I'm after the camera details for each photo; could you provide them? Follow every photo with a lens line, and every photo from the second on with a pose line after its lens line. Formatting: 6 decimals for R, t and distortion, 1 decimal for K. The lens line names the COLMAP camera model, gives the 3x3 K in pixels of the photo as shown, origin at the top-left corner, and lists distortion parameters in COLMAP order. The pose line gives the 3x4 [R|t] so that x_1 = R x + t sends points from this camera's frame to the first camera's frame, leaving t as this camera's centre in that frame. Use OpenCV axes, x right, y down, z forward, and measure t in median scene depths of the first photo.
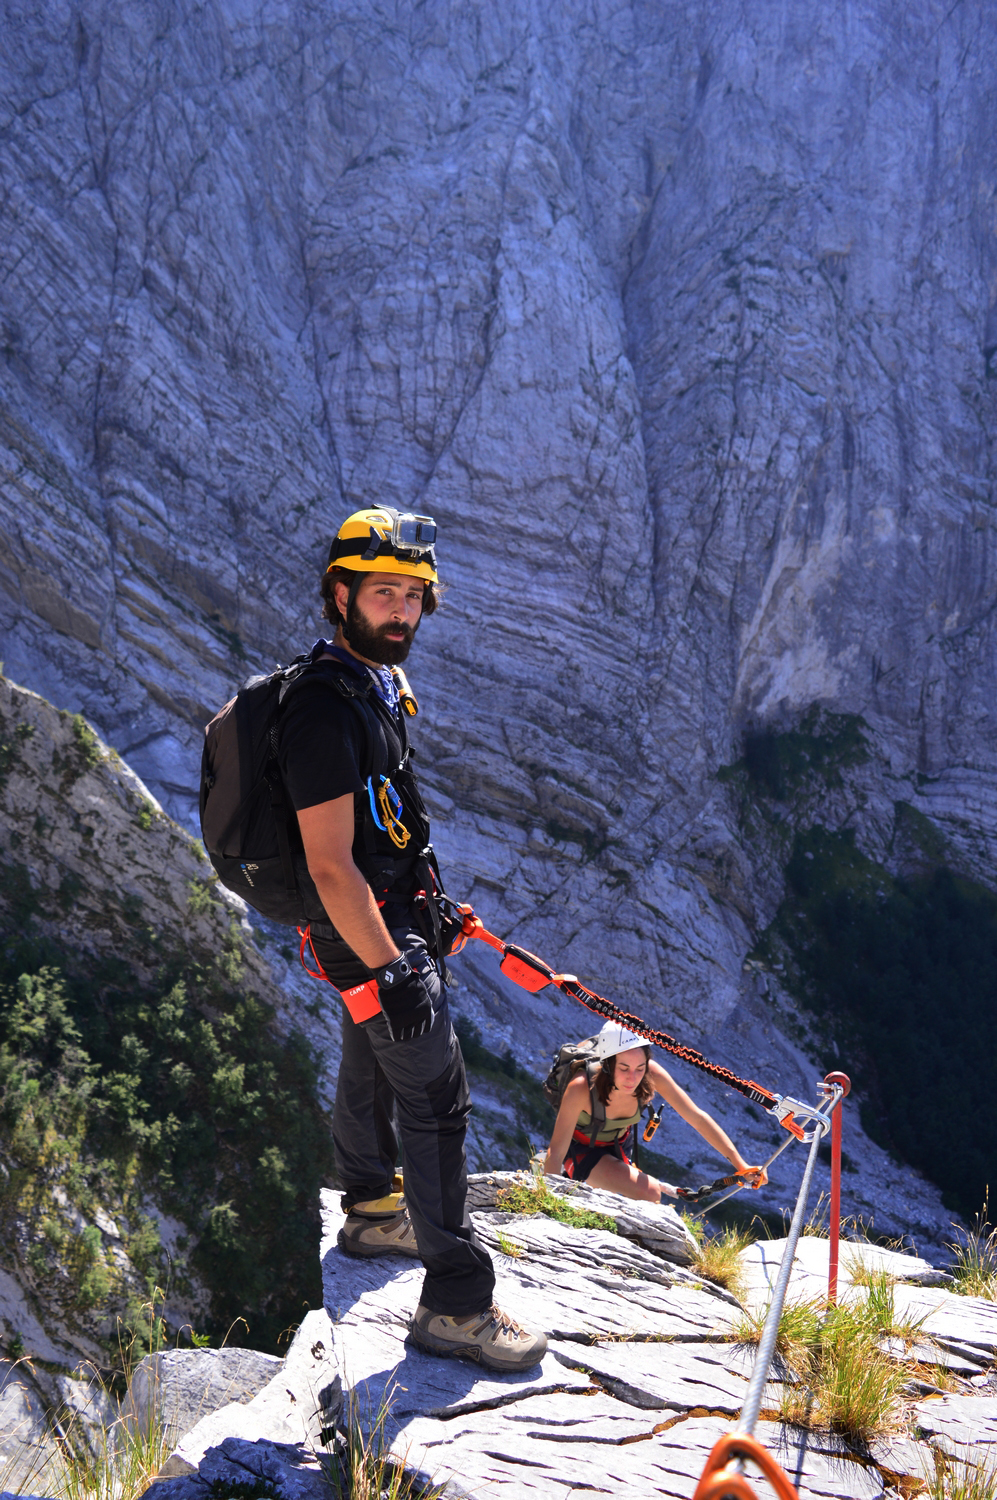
lens RADIAL K [[1177.3, 0, 495.2], [0, 1177.3, 748.9], [0, 0, 1]] dist [-0.019907, 0.015021]
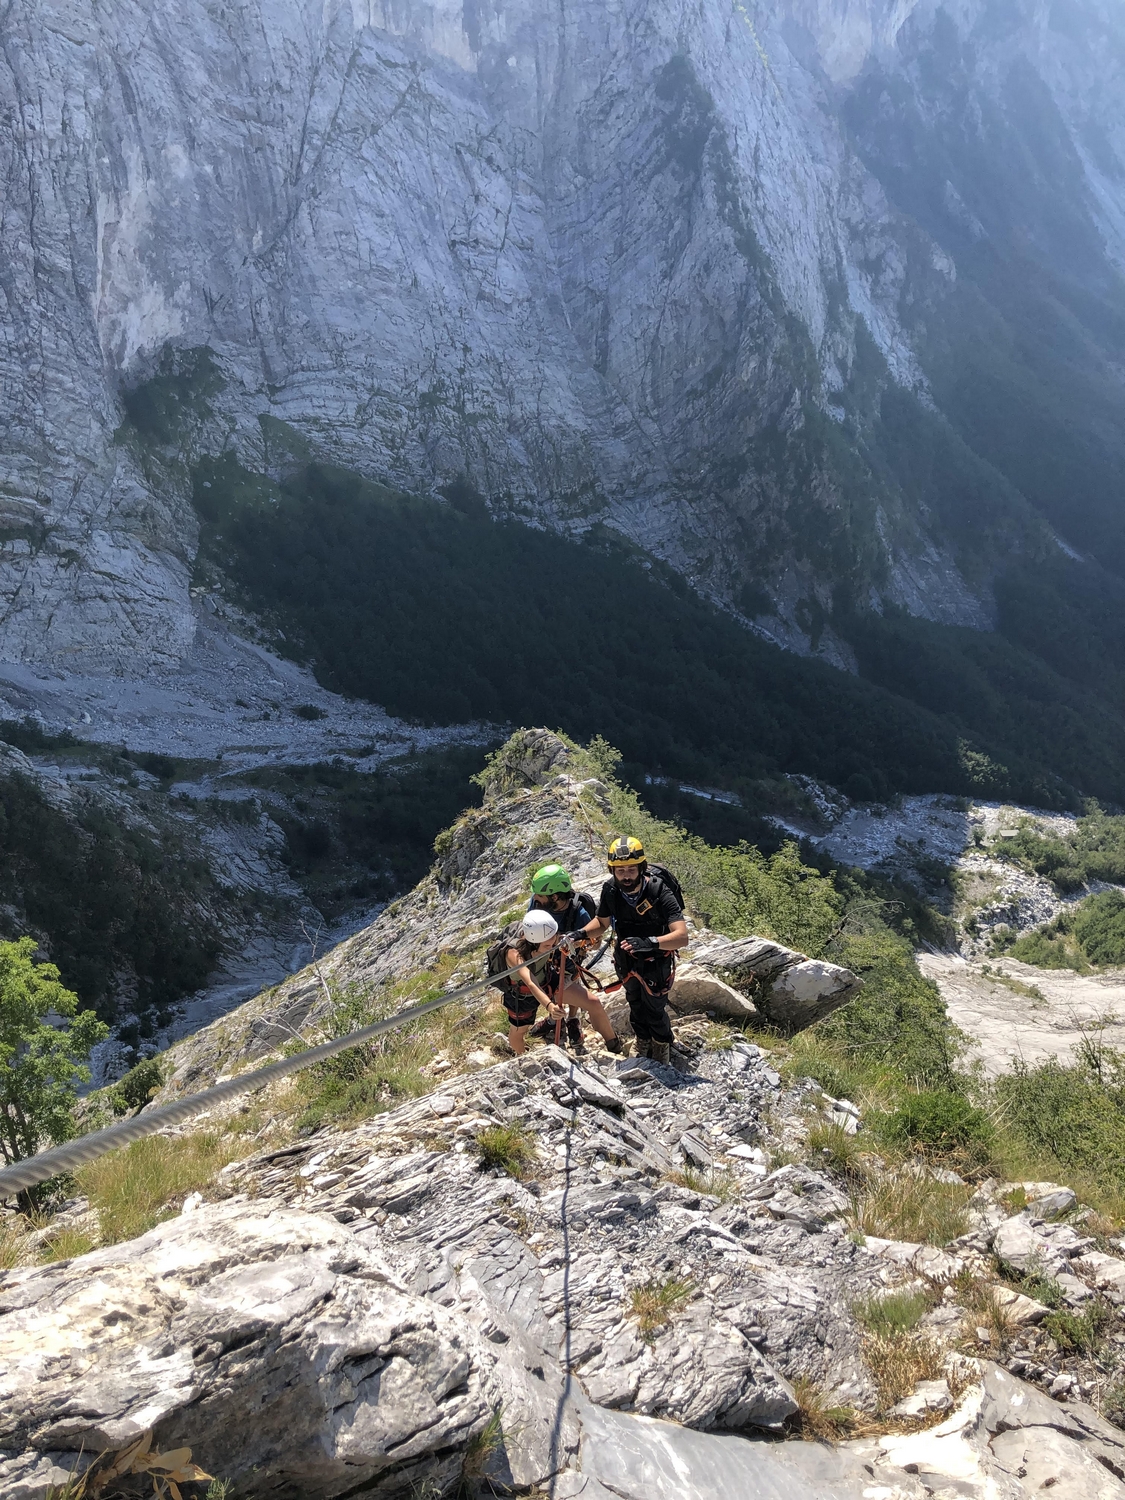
lens RADIAL K [[1219.0, 0, 584.0], [0, 1219.0, 774.4], [0, 0, 1]] dist [0.008199, -0.062190]
pose [[0.788979, -0.383227, 0.480259, -0.140926], [0.170325, 0.887430, 0.428320, -0.118220], [-0.590340, -0.256135, 0.765436, -0.243159]]
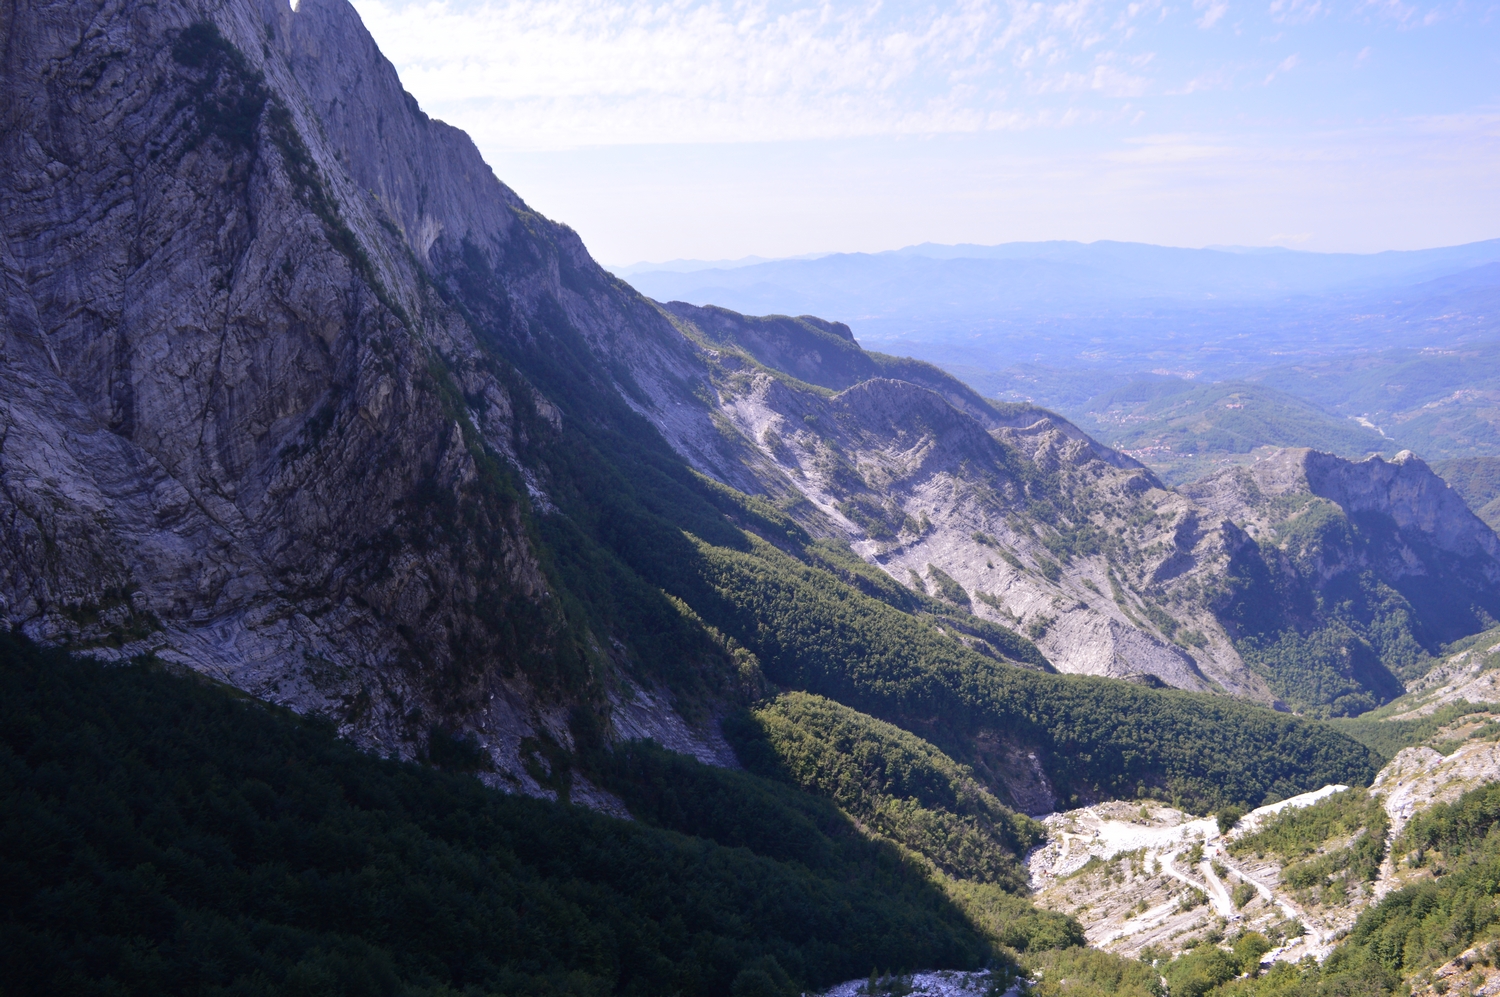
lens RADIAL K [[1177.3, 0, 747.7], [0, 1177.3, 500.6], [0, 0, 1]] dist [-0.019907, 0.015021]
pose [[0.373956, -0.164764, 0.912694, 0.210685], [0.249785, 0.965623, 0.071976, 0.243400], [-0.893177, 0.201061, 0.402256, 0.357470]]
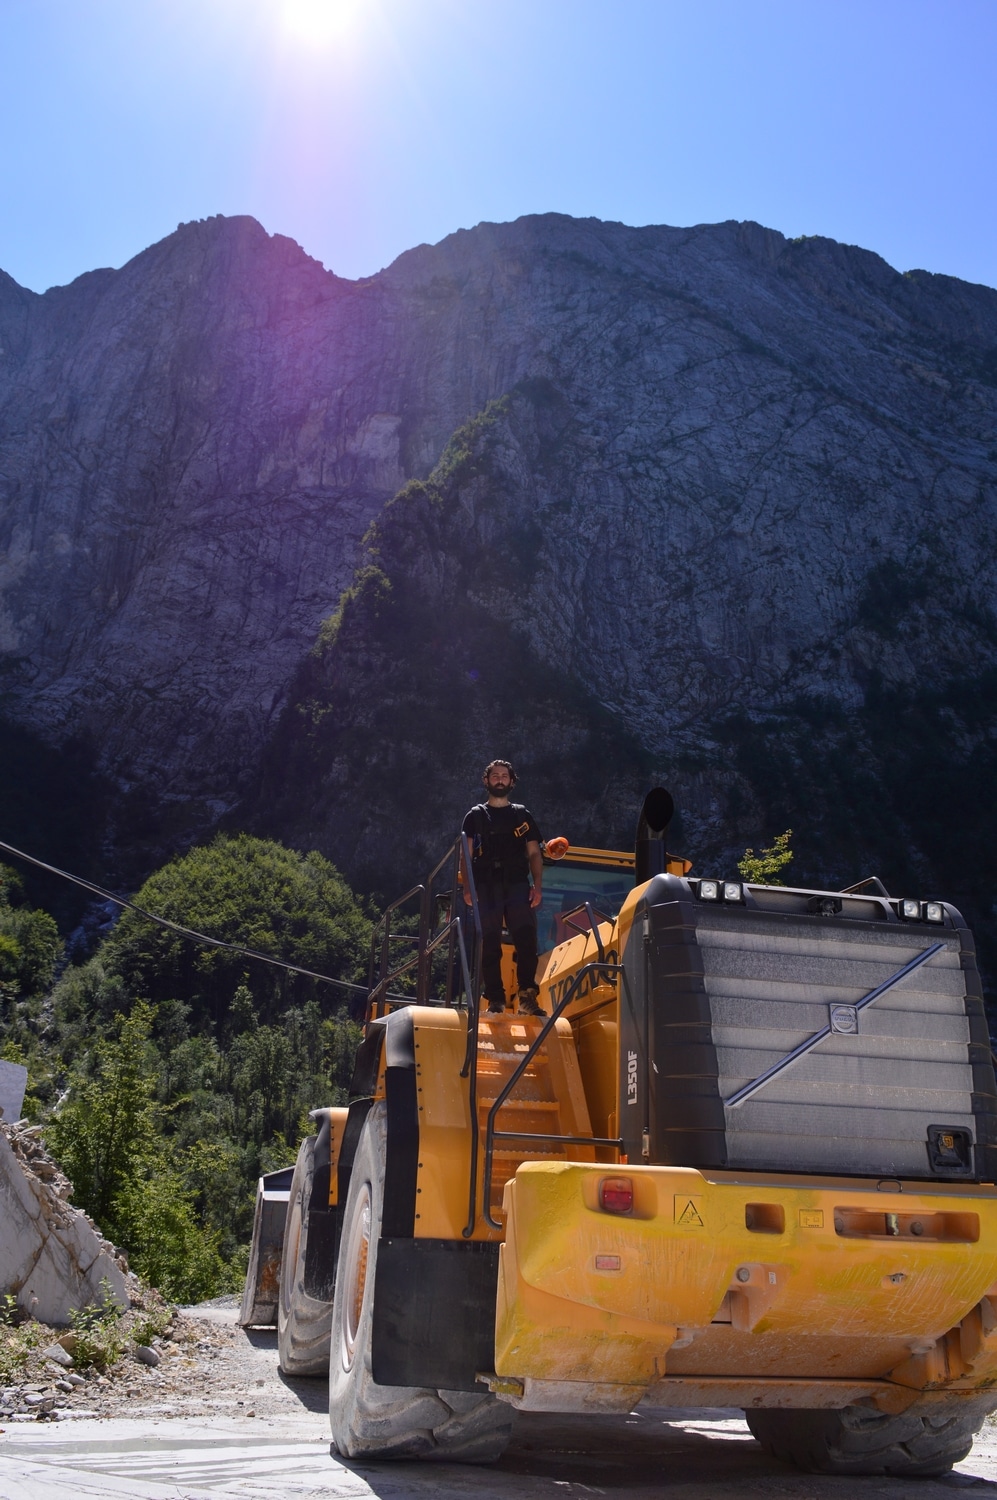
lens RADIAL K [[1175.1, 0, 495.3], [0, 1175.1, 748.7], [0, 0, 1]] dist [-0.018729, 0.013479]
pose [[0.851002, -0.186760, -0.490832, 1.664681], [-0.149097, 0.810250, -0.566802, 0.880723], [0.503553, 0.555531, 0.661679, 0.486602]]
